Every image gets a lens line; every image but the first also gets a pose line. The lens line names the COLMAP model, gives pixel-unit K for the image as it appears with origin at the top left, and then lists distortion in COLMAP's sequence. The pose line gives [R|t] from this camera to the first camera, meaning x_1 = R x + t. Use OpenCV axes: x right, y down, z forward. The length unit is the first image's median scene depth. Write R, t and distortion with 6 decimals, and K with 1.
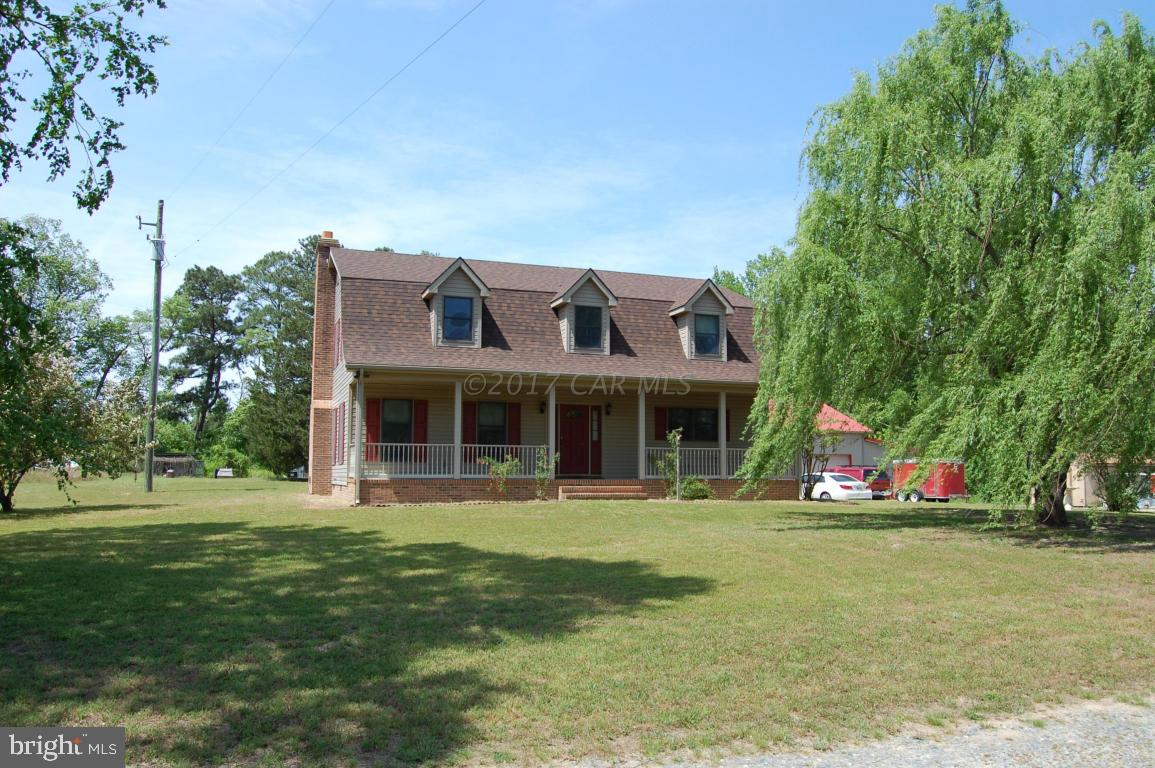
lens RADIAL K [[911.9, 0, 578.2], [0, 911.9, 372.9], [0, 0, 1]] dist [-0.078412, 0.015832]
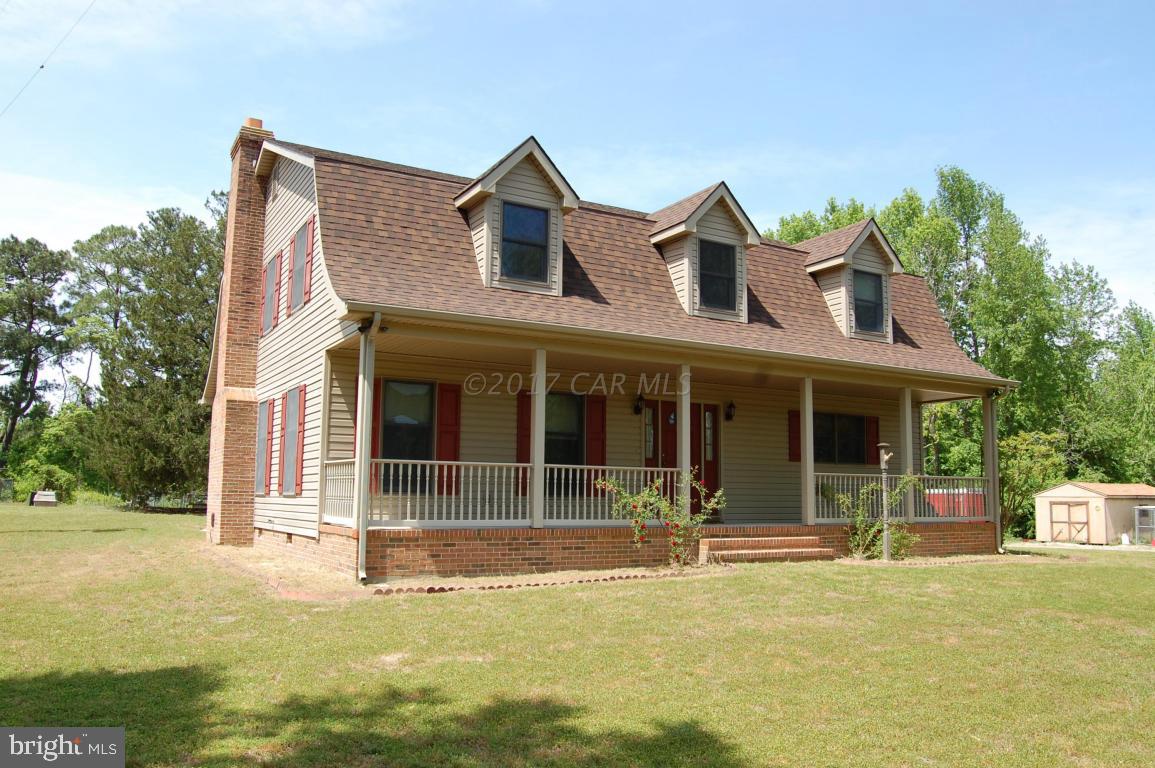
lens RADIAL K [[911.9, 0, 578.2], [0, 911.9, 372.9], [0, 0, 1]] dist [-0.078412, 0.015832]
pose [[0.984151, 0.032207, 0.174381, -0.178449], [-0.027729, 0.999222, -0.028059, 0.033516], [-0.175149, 0.022779, 0.984278, 0.396991]]
